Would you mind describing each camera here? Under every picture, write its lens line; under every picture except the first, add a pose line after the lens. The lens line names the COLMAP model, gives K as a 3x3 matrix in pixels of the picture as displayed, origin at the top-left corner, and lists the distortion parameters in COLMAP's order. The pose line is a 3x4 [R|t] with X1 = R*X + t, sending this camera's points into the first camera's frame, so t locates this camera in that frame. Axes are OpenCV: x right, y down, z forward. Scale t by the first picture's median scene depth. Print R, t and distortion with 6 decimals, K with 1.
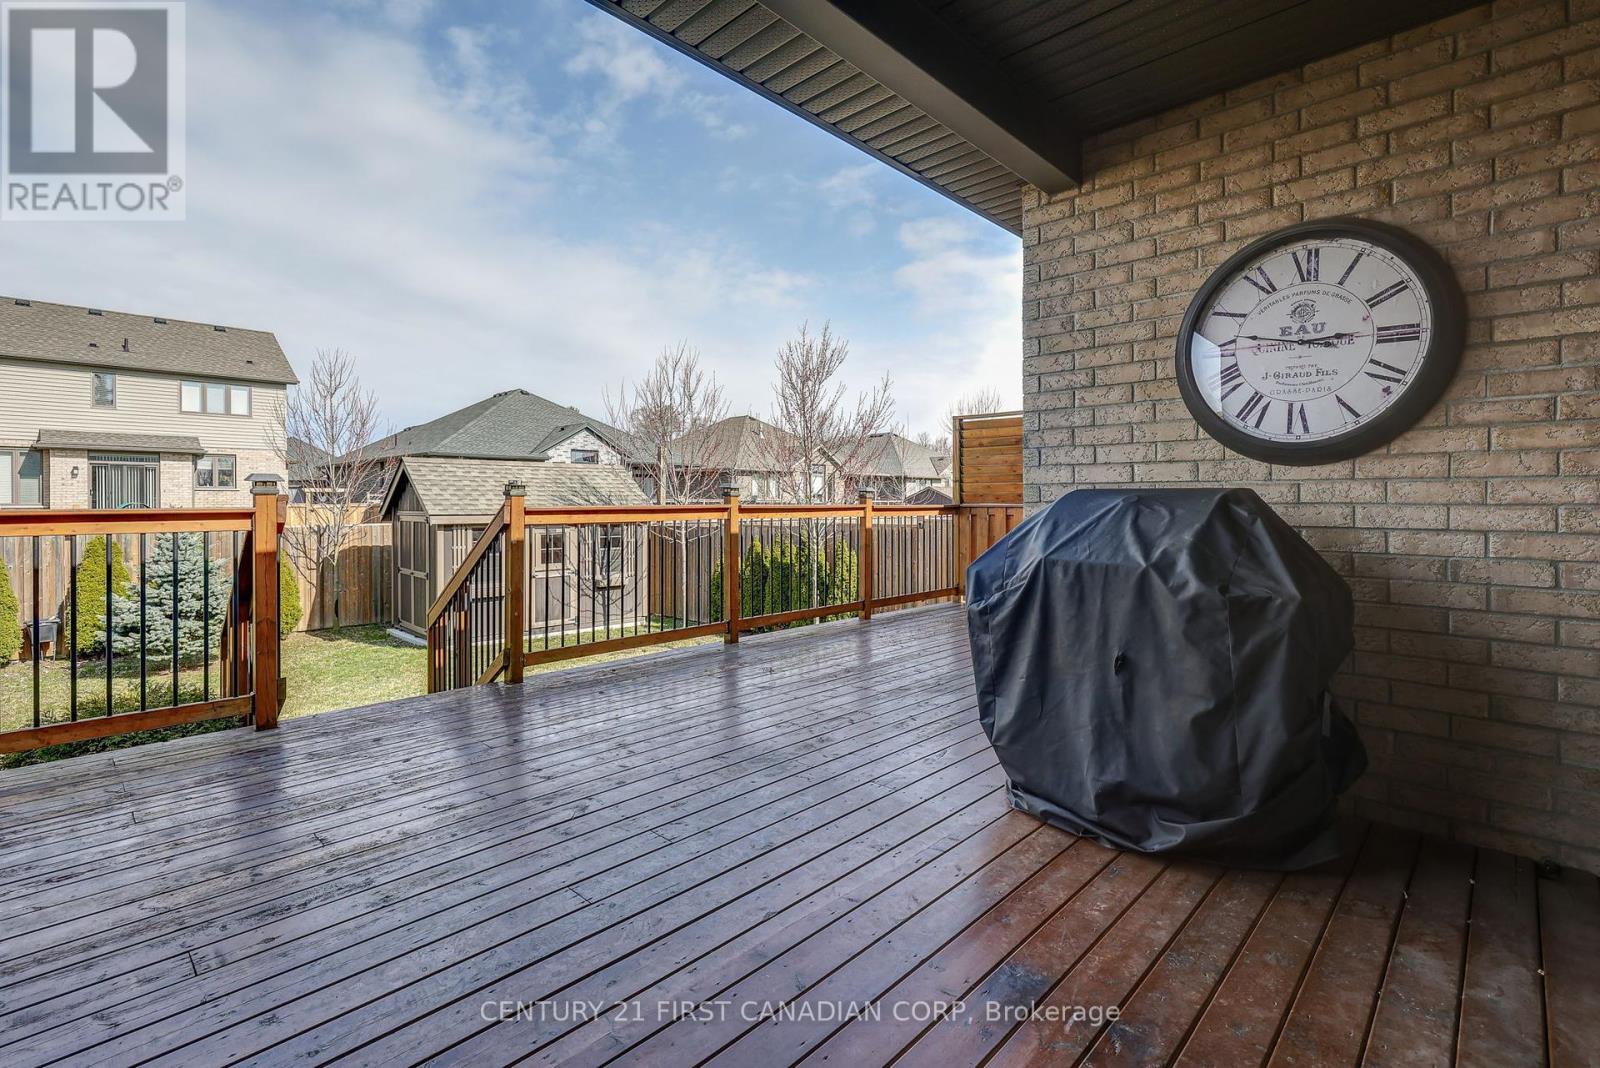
lens RADIAL K [[746.0, 0, 817.9], [0, 746.0, 501.0], [0, 0, 1]] dist [0.001670, 0.000864]
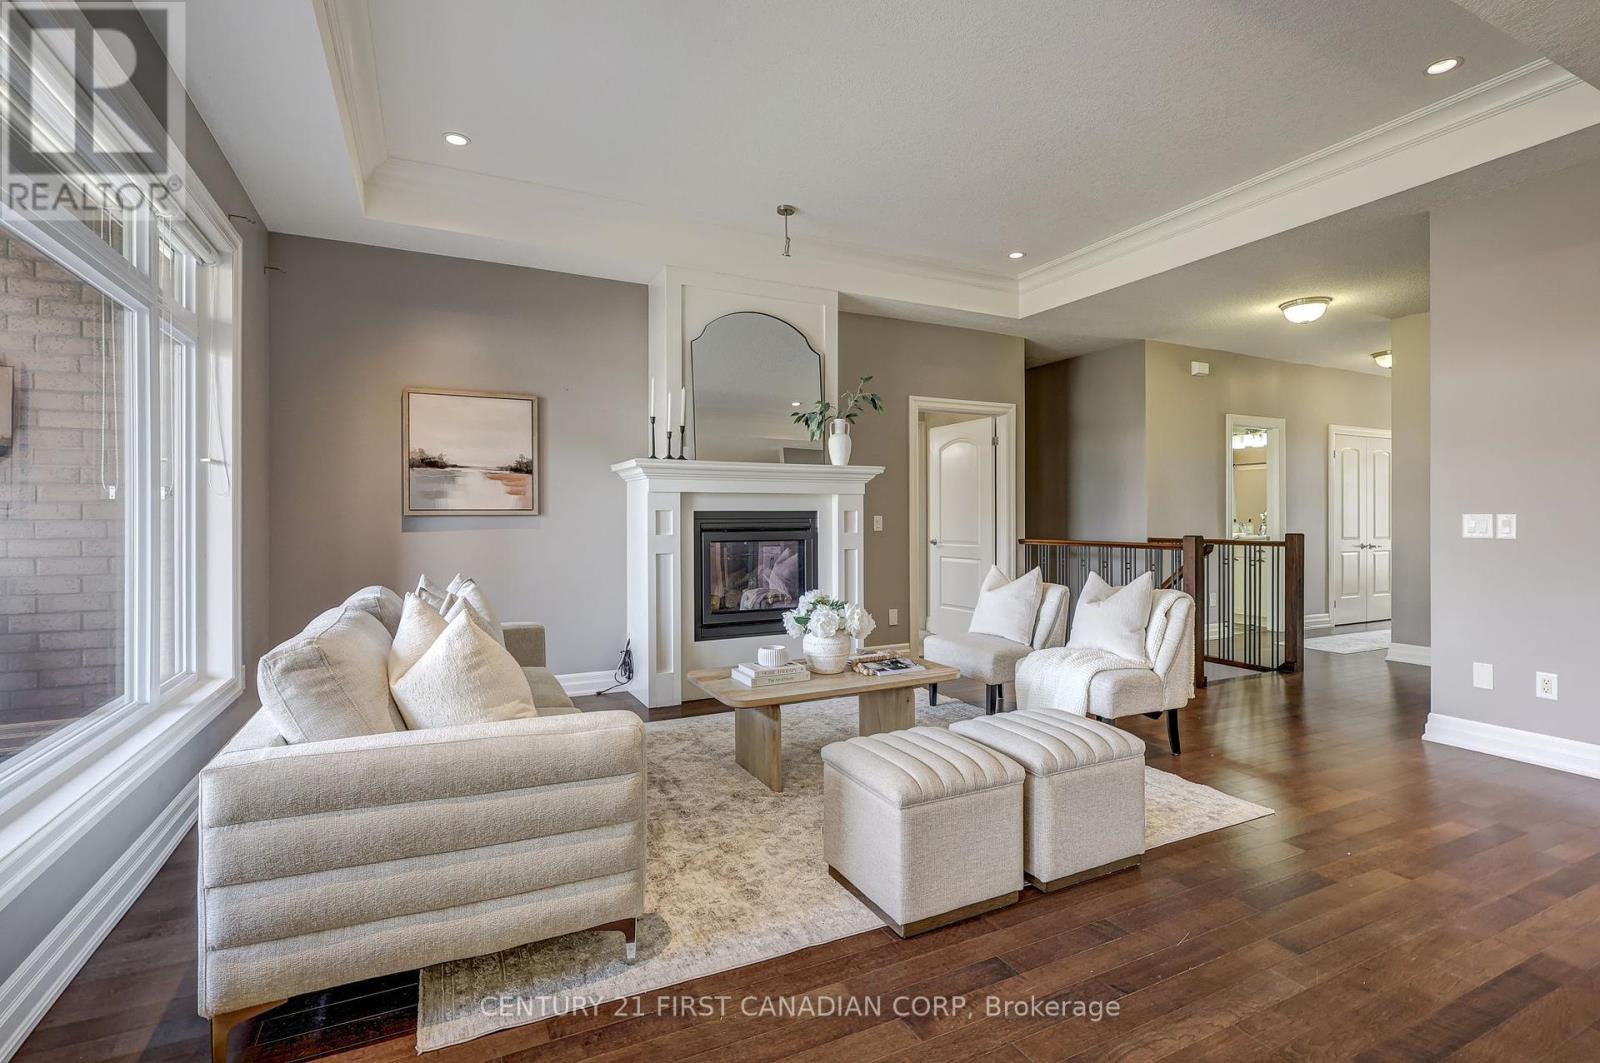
lens RADIAL K [[746.0, 0, 799.6], [0, 746.0, 518.6], [0, 0, 1]] dist [0.001670, 0.000864]
pose [[0.354271, -0.002415, 0.935140, 0.068080], [-0.000154, 0.999997, 0.002640, -0.035332], [-0.935143, -0.001079, 0.354269, -0.805119]]
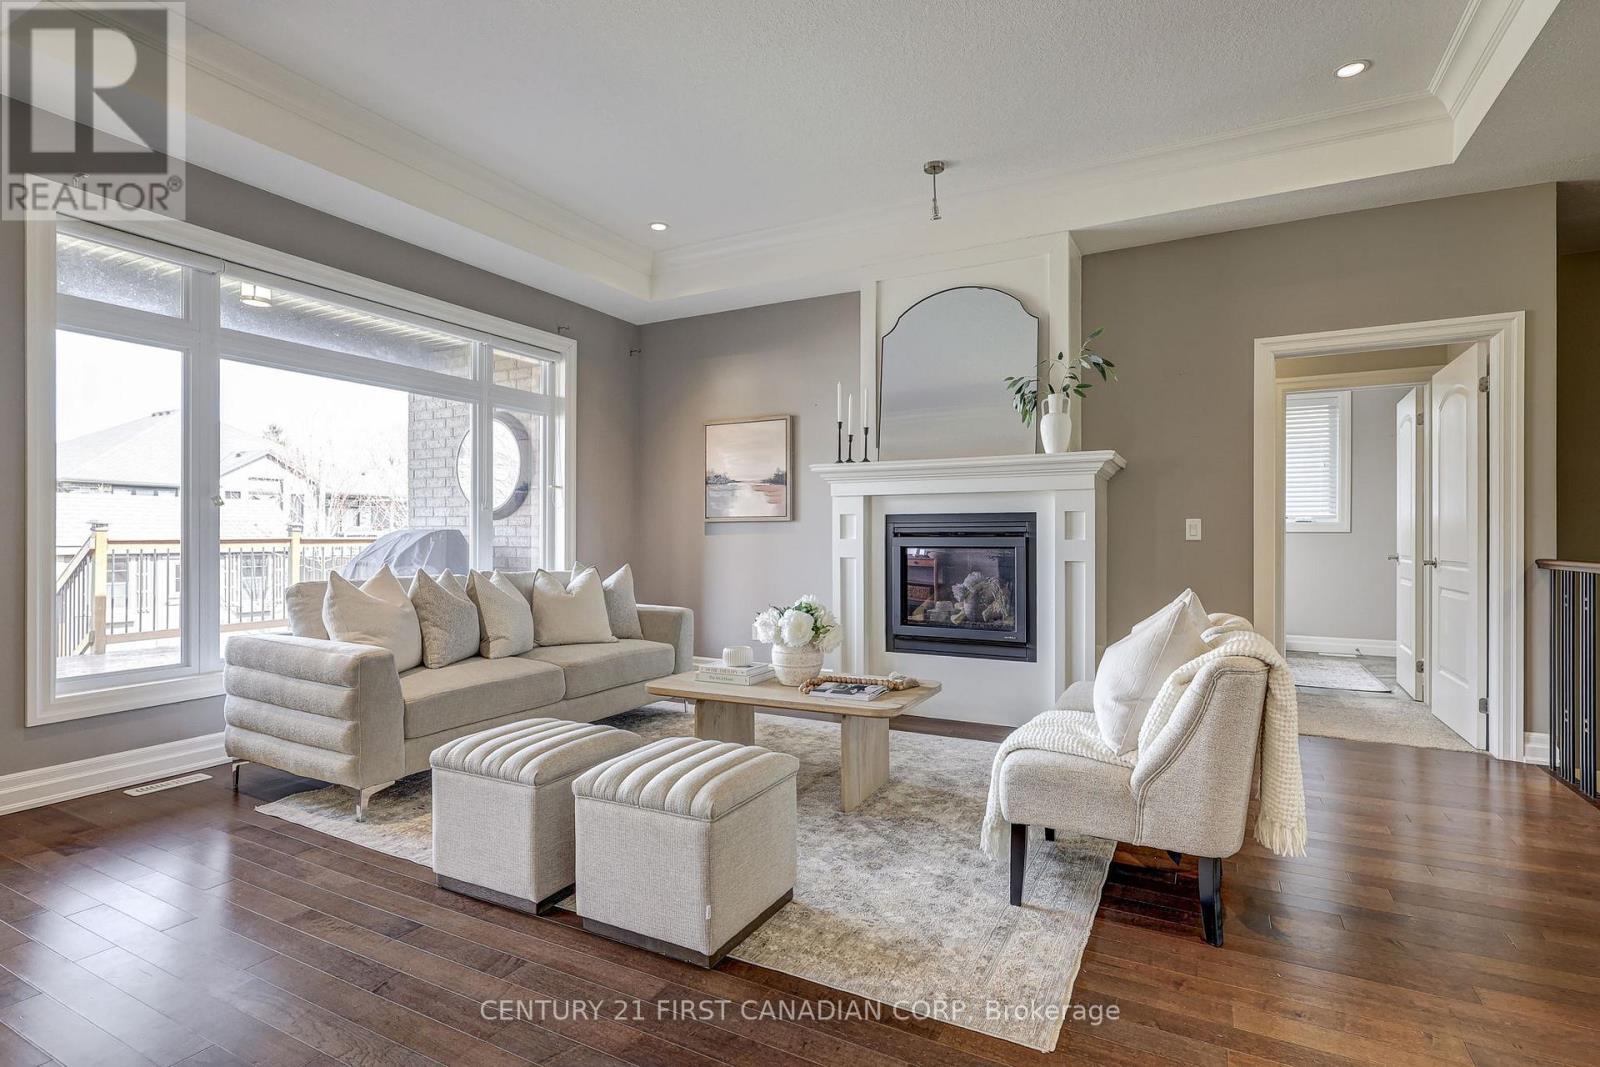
lens RADIAL K [[782.1, 0, 795.2], [0, 782.1, 531.9], [0, 0, 1]] dist [0.000998, 0.001008]
pose [[0.966206, 0.002884, 0.257756, 0.953858], [-0.002053, 0.999992, -0.003492, -0.004598], [-0.257764, 0.002845, 0.966204, -1.574729]]
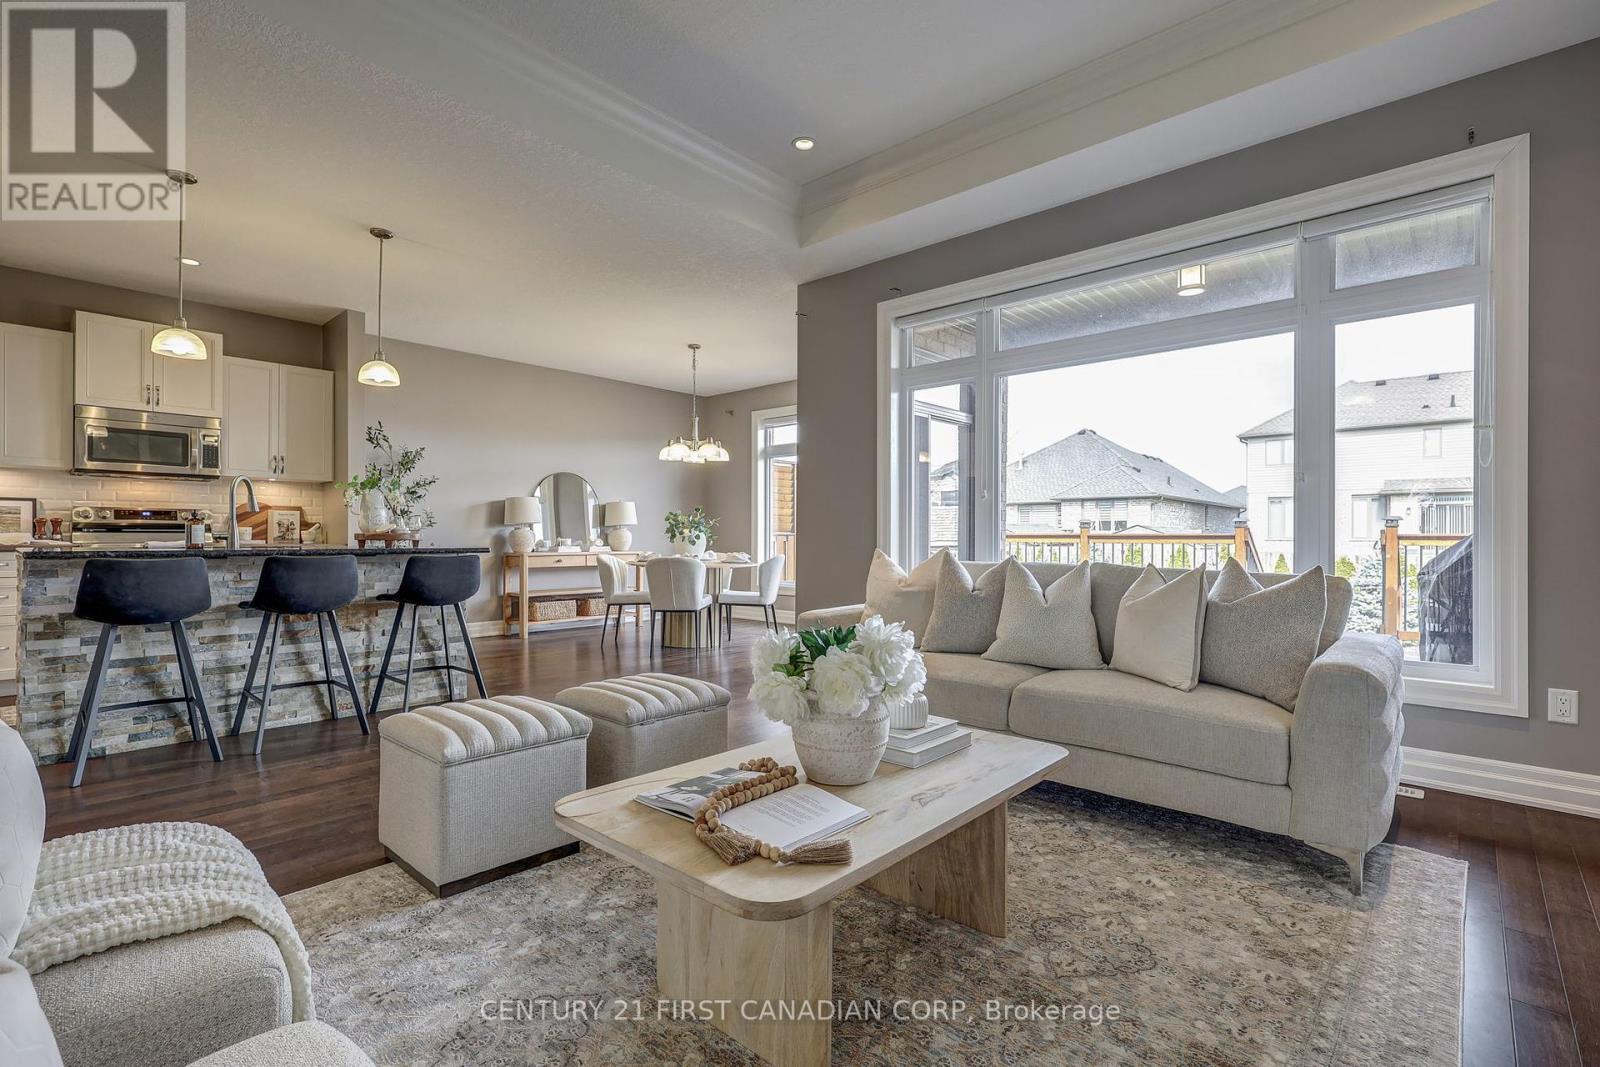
lens RADIAL K [[746.0, 0, 799.4], [0, 746.0, 532.2], [0, 0, 1]] dist [0.001670, 0.000864]
pose [[0.005966, -0.007171, -0.999956, 1.896921], [-0.004123, 0.999966, -0.007195, 0.025098], [0.999974, 0.004166, 0.005936, -0.425832]]
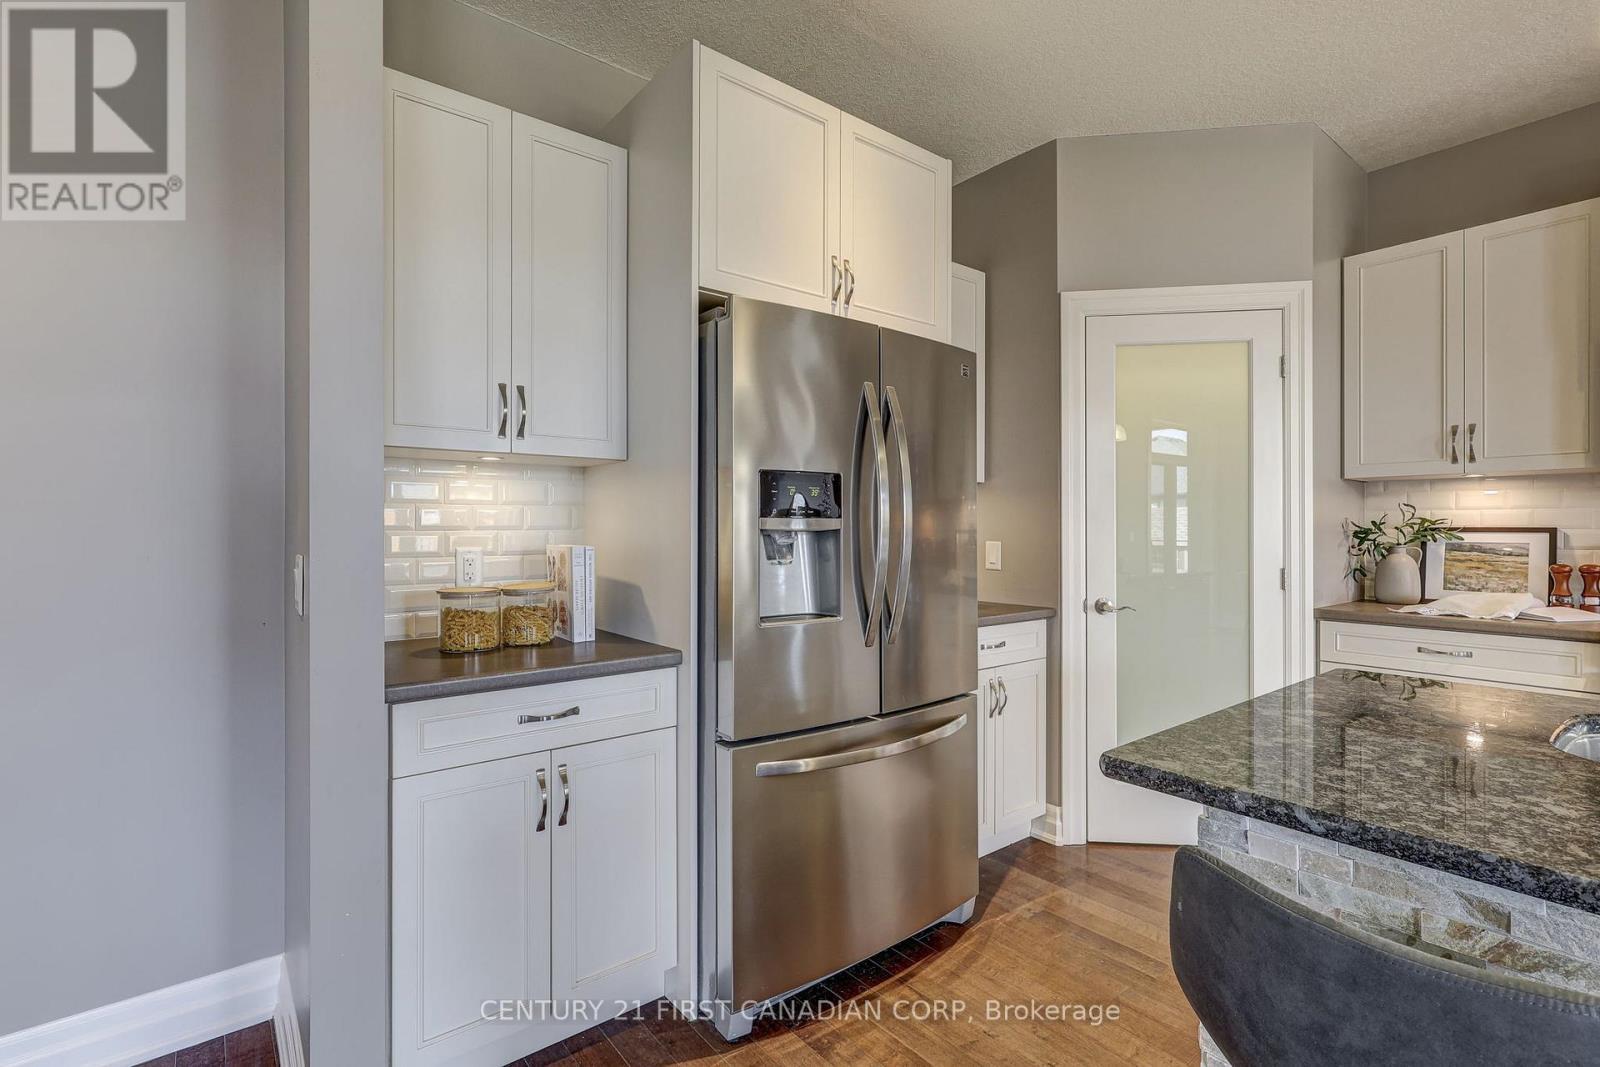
lens RADIAL K [[746.0, 0, 803.2], [0, 746.0, 526.9], [0, 0, 1]] dist [0.001670, 0.000864]
pose [[-0.988178, -0.001920, 0.153298, 0.910451], [-0.001834, 0.999998, 0.000702, -0.062592], [-0.153299, 0.000412, -0.988180, -1.130611]]
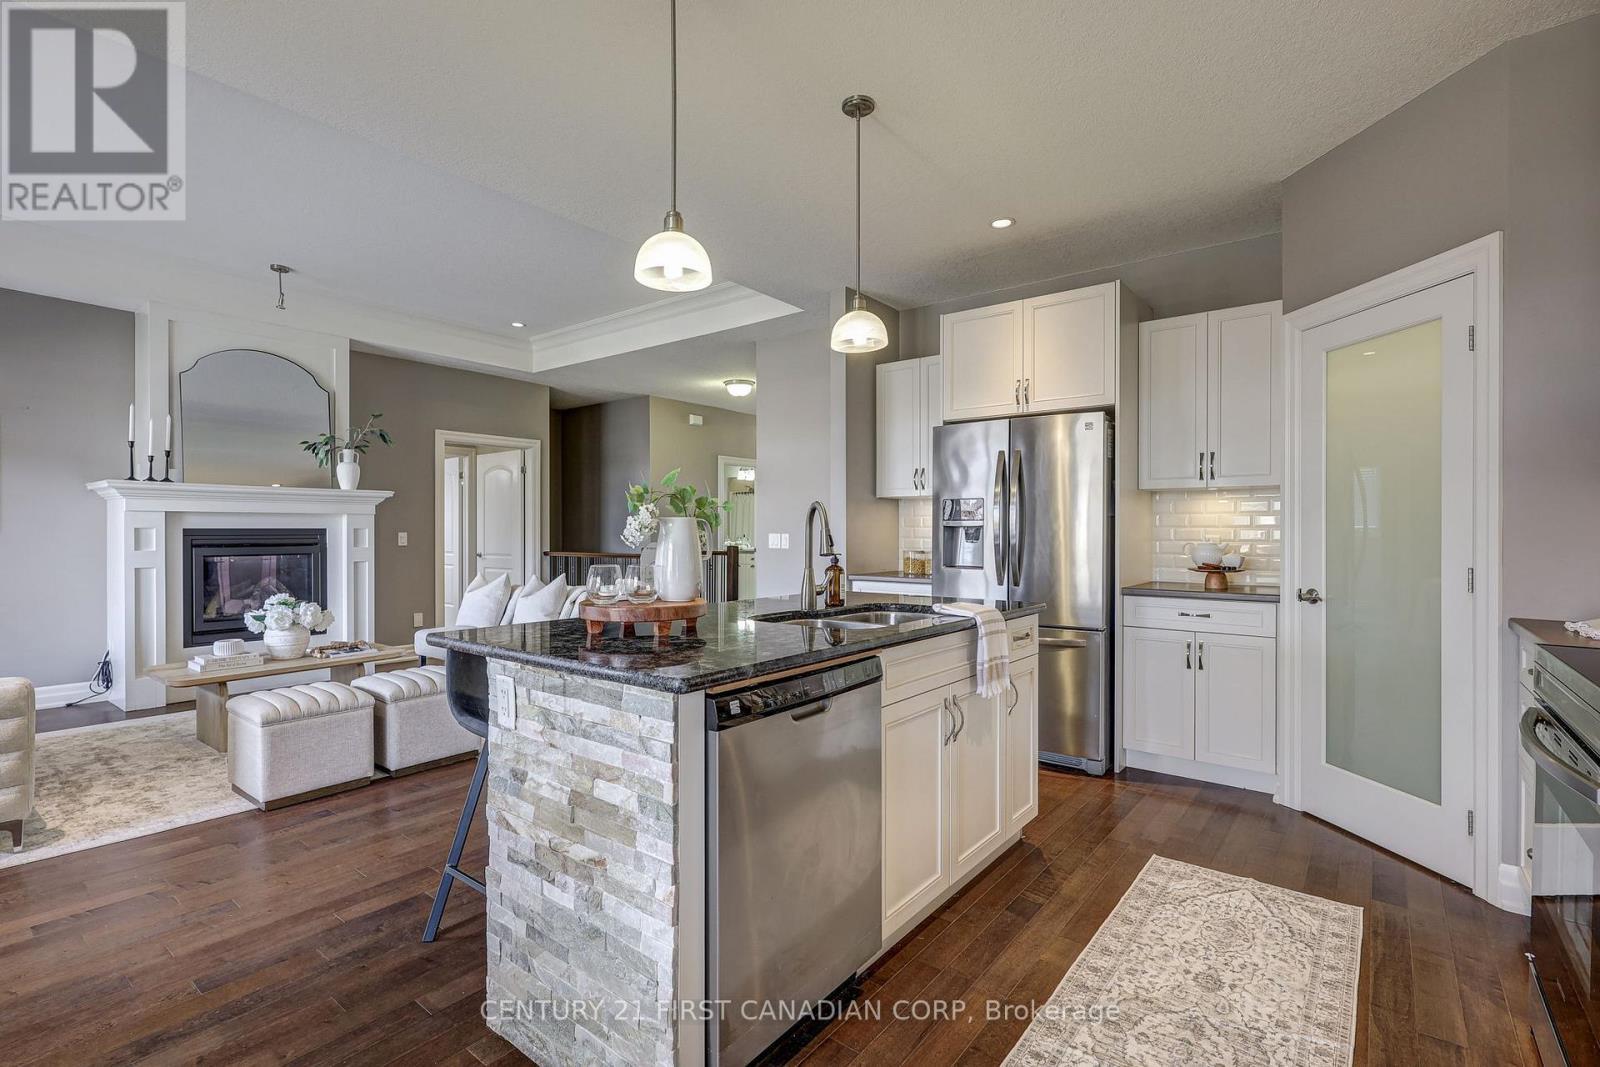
lens RADIAL K [[746.0, 0, 797.8], [0, 746.0, 532.7], [0, 0, 1]] dist [0.001670, 0.000864]
pose [[-0.079151, -0.002752, 0.996859, -0.403804], [-0.003854, 0.999990, 0.002455, -0.048268], [-0.996855, -0.003648, -0.079161, -1.358342]]
